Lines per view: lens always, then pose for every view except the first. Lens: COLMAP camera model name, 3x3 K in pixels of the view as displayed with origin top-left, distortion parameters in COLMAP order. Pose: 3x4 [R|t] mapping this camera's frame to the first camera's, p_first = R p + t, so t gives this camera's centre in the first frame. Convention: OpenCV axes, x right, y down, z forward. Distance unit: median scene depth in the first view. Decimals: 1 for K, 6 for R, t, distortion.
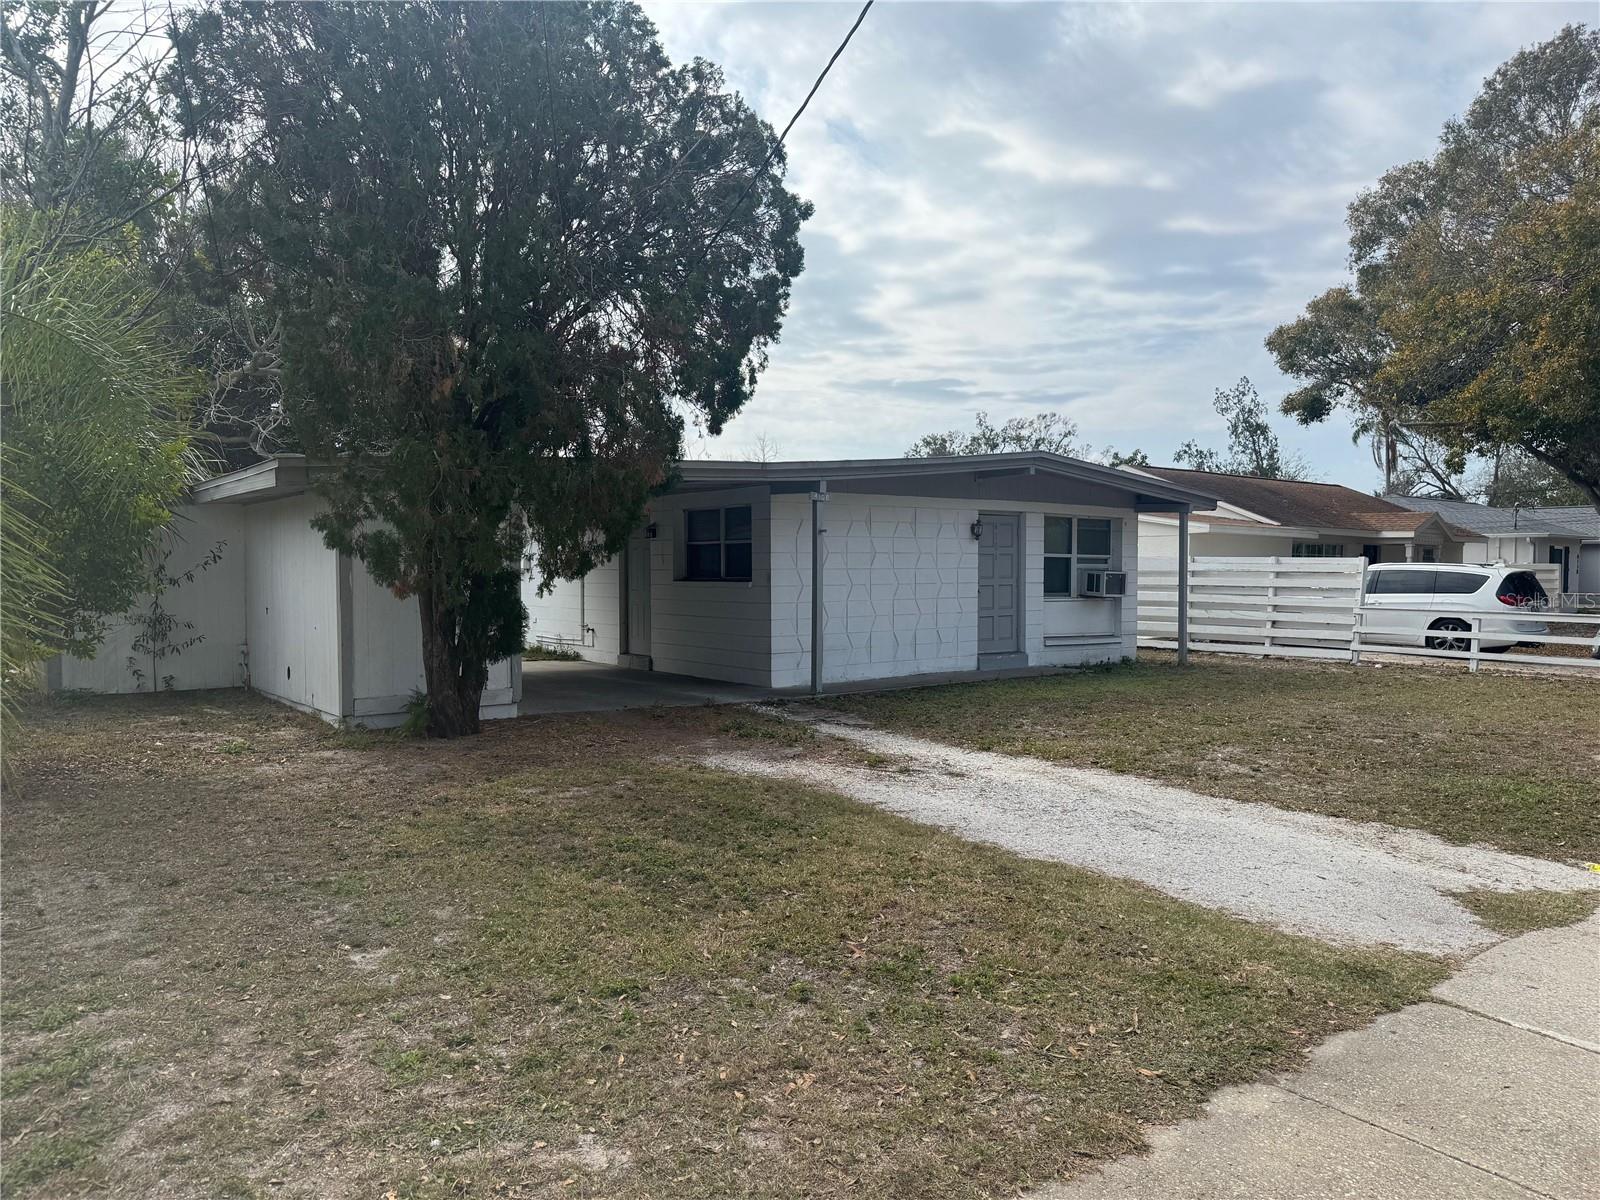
lens RADIAL K [[1142.0, 0, 800.0], [0, 1142.0, 600.0], [0, 0, 1]] dist [0.086583, -0.101552]
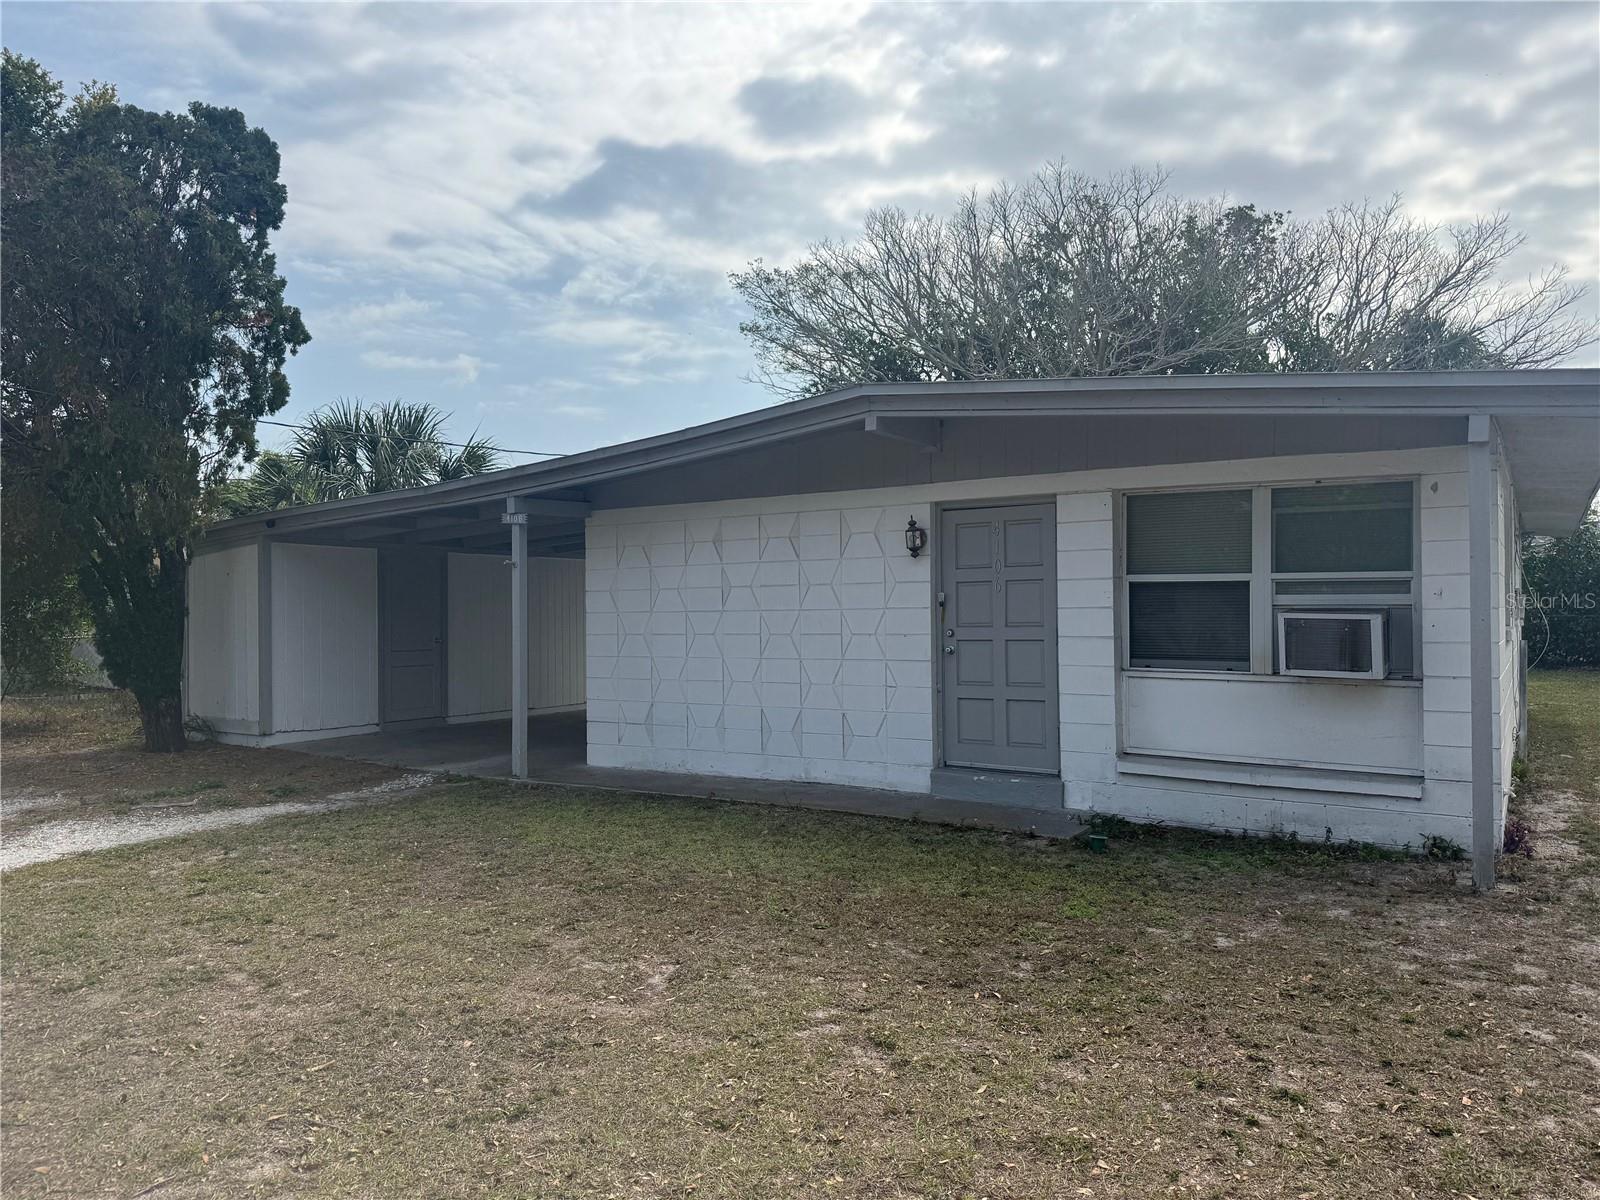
lens RADIAL K [[1142.0, 0, 800.0], [0, 1142.0, 600.0], [0, 0, 1]] dist [0.086583, -0.101552]
pose [[0.311049, -0.010816, -0.950332, 0.532700], [-0.016310, 0.999727, -0.016717, -0.017484], [0.950254, 0.020700, 0.310788, 0.625792]]
